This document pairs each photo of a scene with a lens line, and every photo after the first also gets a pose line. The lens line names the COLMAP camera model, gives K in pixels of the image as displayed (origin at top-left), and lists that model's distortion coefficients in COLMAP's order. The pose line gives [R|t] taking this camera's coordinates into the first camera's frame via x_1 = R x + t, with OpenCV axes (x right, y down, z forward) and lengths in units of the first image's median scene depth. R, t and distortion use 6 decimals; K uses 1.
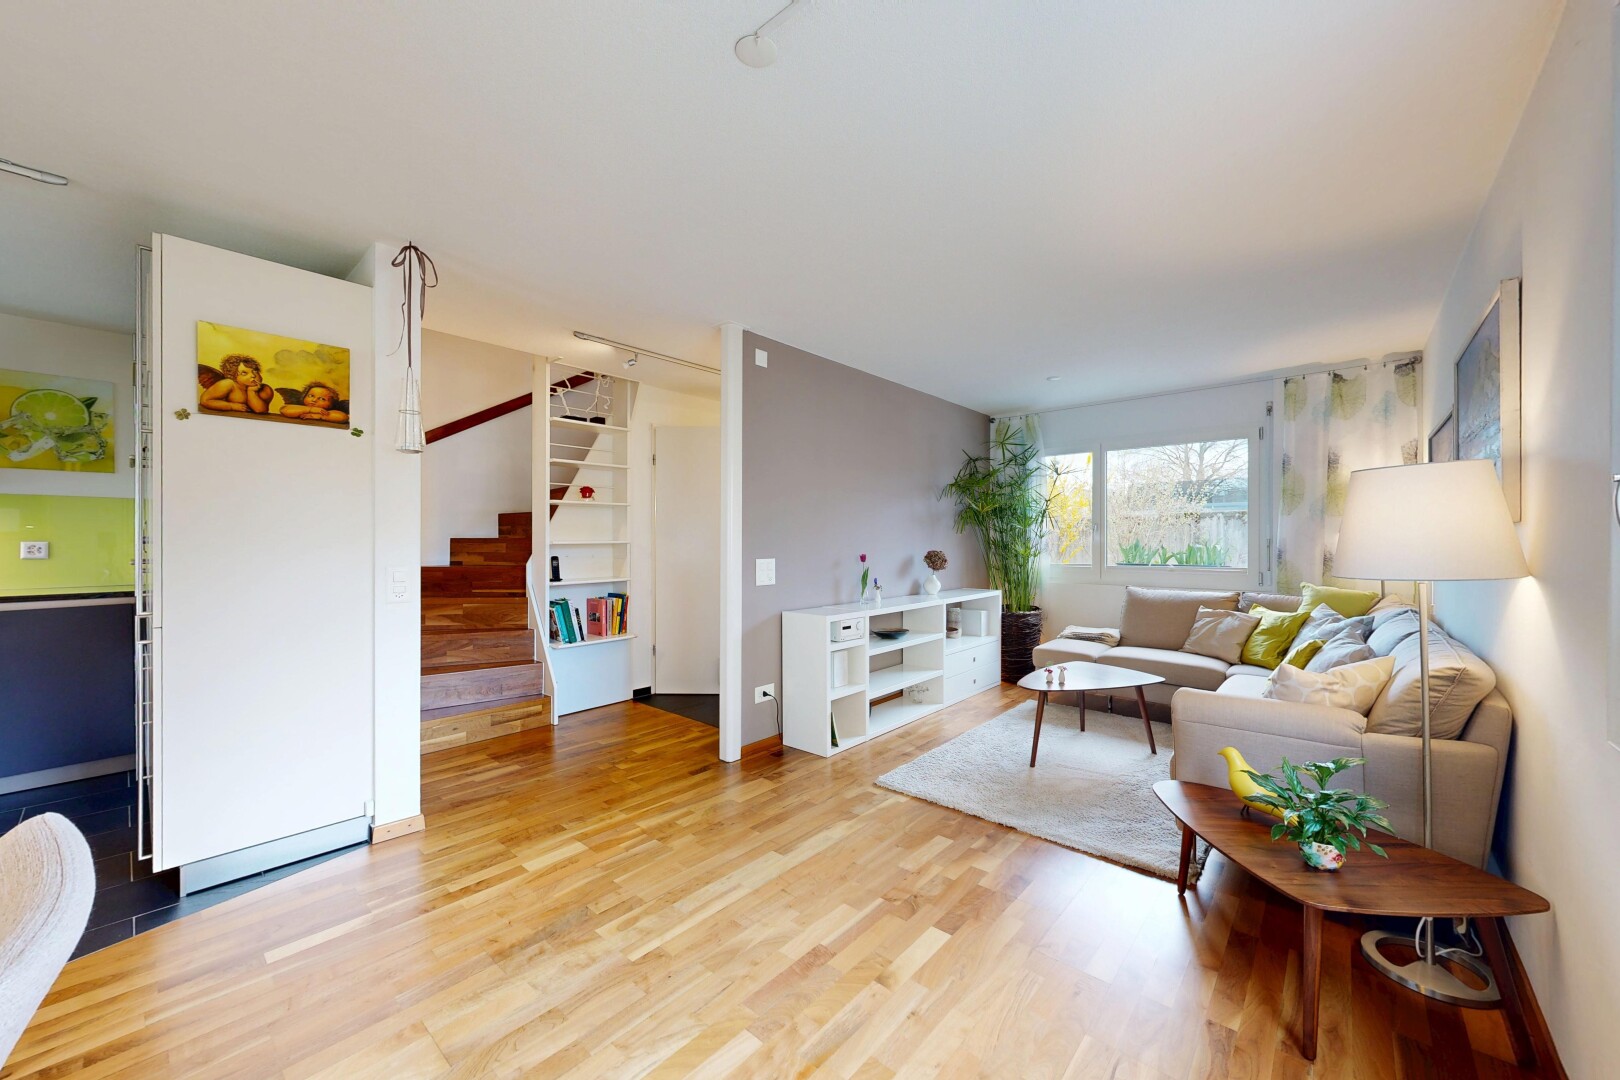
lens RADIAL K [[606.6, 0, 814.6], [0, 606.6, 544.1], [0, 0, 1]] dist [0.002315, -0.000087]
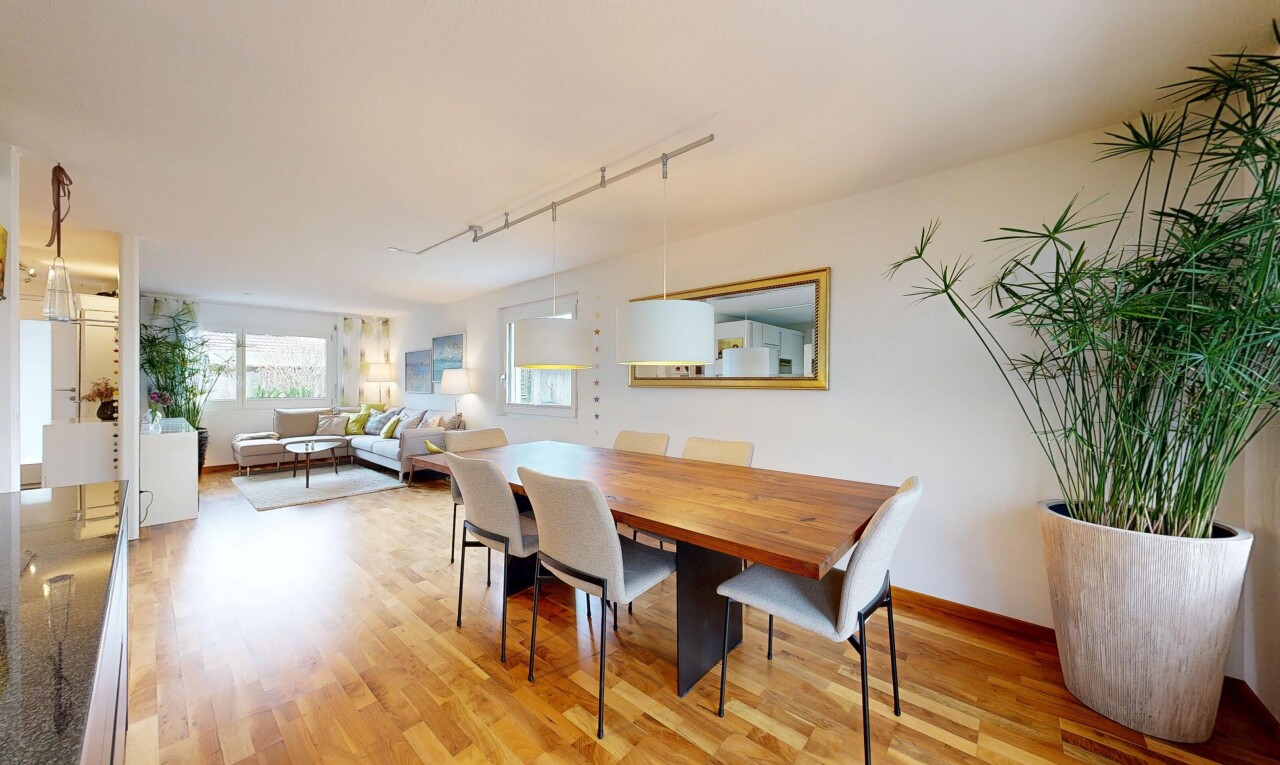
lens RADIAL K [[430.3, 0, 641.4], [0, 430.3, 384.1], [0, 0, 1]] dist [-0.002463, 0.000156]
pose [[-0.006585, 0.001285, 0.999977, -1.057333], [-0.000729, 0.999999, -0.001290, -0.008844], [-0.999978, -0.000738, -0.006584, -0.176746]]
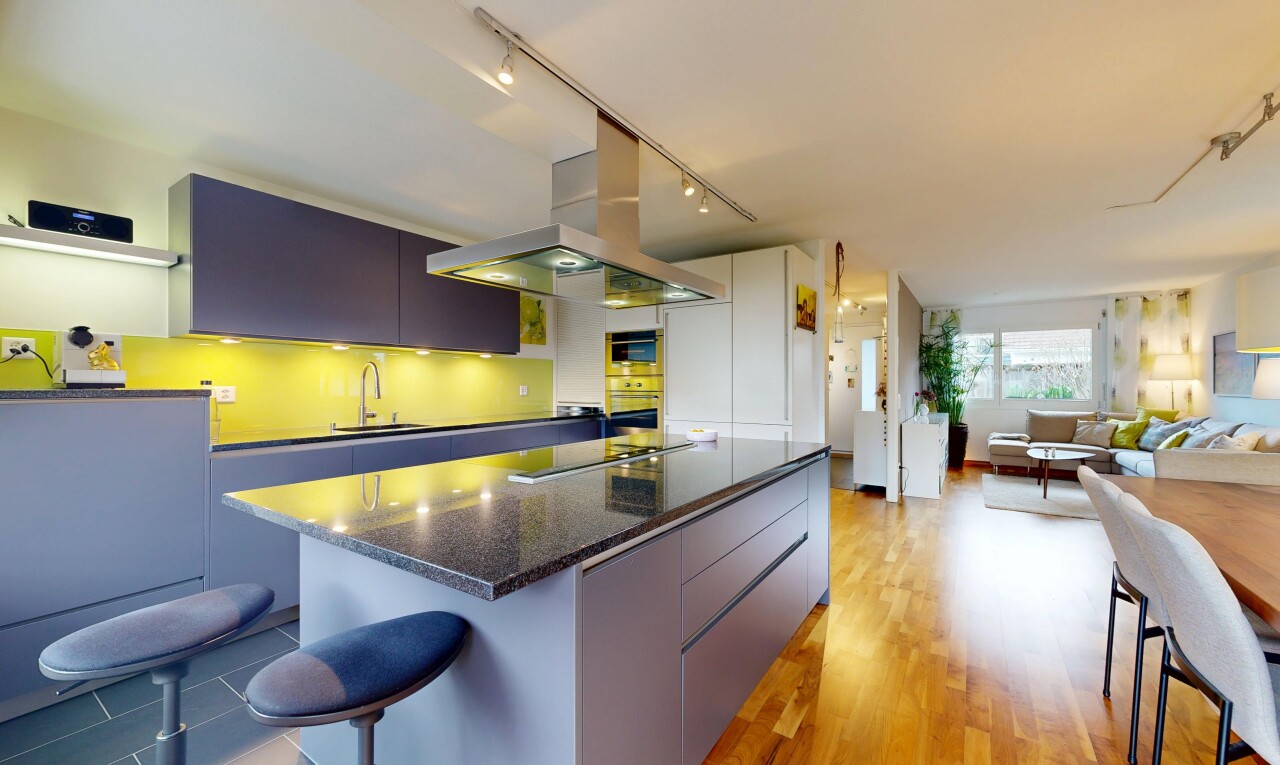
lens RADIAL K [[500.1, 0, 641.0], [0, 500.1, 385.3], [0, 0, 1]] dist [0.000270, -0.000120]
pose [[0.991218, -0.000348, 0.132234, -1.019660], [0.000189, 0.999999, 0.001215, -0.005687], [-0.132235, -0.001179, 0.991218, -0.389764]]
